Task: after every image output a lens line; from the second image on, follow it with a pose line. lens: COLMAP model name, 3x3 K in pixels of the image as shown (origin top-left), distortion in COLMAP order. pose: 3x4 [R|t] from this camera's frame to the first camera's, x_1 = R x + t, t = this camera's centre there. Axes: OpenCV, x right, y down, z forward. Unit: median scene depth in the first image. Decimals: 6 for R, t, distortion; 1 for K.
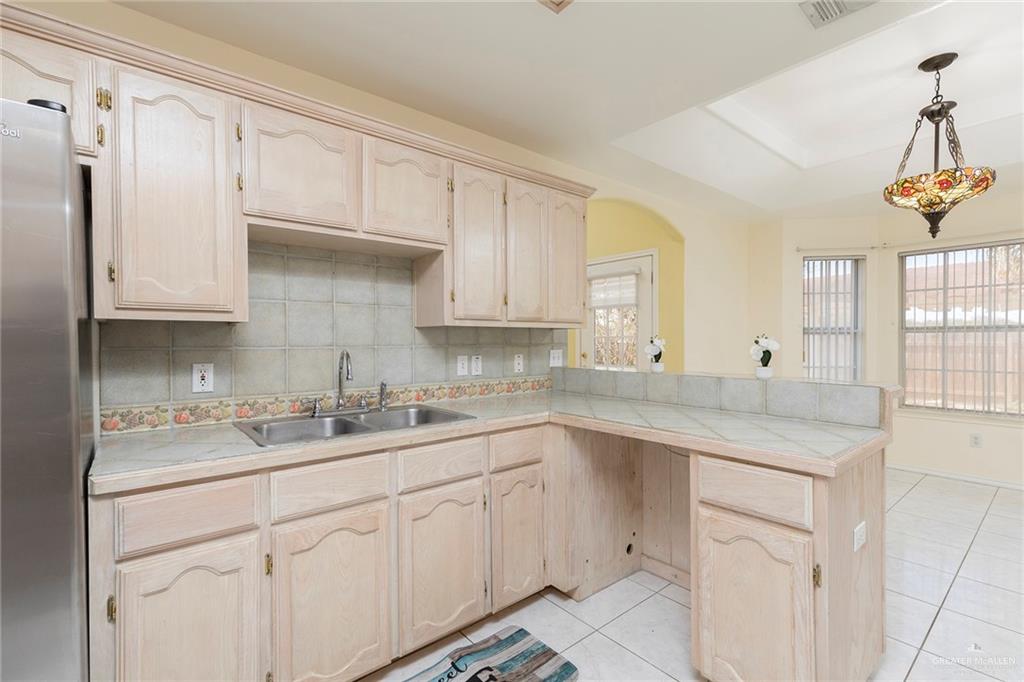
lens RADIAL K [[464.2, 0, 515.3], [0, 464.2, 342.3], [0, 0, 1]] dist [0.005495, 0.000128]
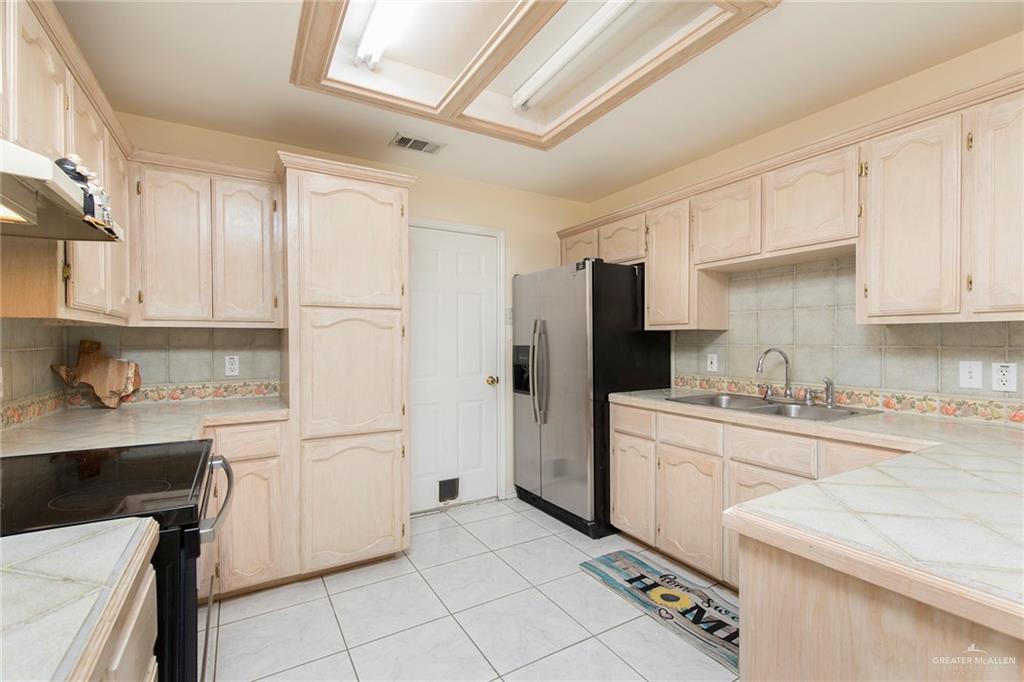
lens RADIAL K [[464.2, 0, 508.3], [0, 464.2, 340.2], [0, 0, 1]] dist [0.005495, 0.000128]
pose [[-0.181360, 0.001970, -0.983415, 0.832899], [-0.004561, 0.999986, 0.002844, -0.003665], [0.983406, 0.005001, -0.181348, 0.458594]]
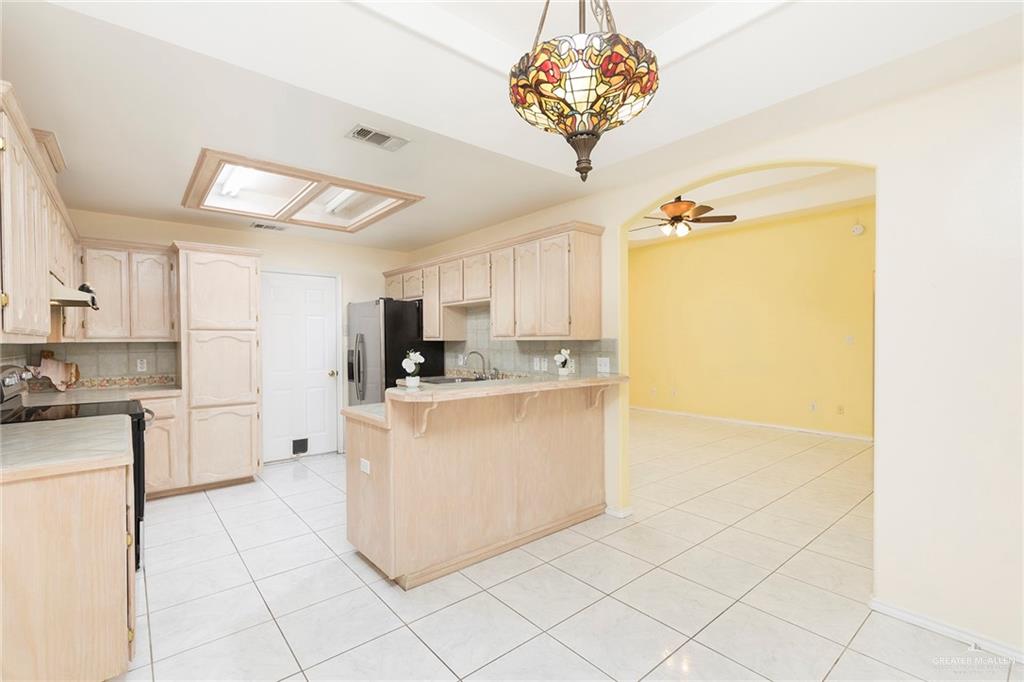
lens RADIAL K [[464.2, 0, 511.7], [0, 464.2, 340.2], [0, 0, 1]] dist [0.005495, 0.000128]
pose [[-0.011882, 0.003600, -0.999923, 1.620250], [-0.001162, 0.999993, 0.003614, -0.040168], [0.999929, 0.001205, -0.011877, 1.039178]]
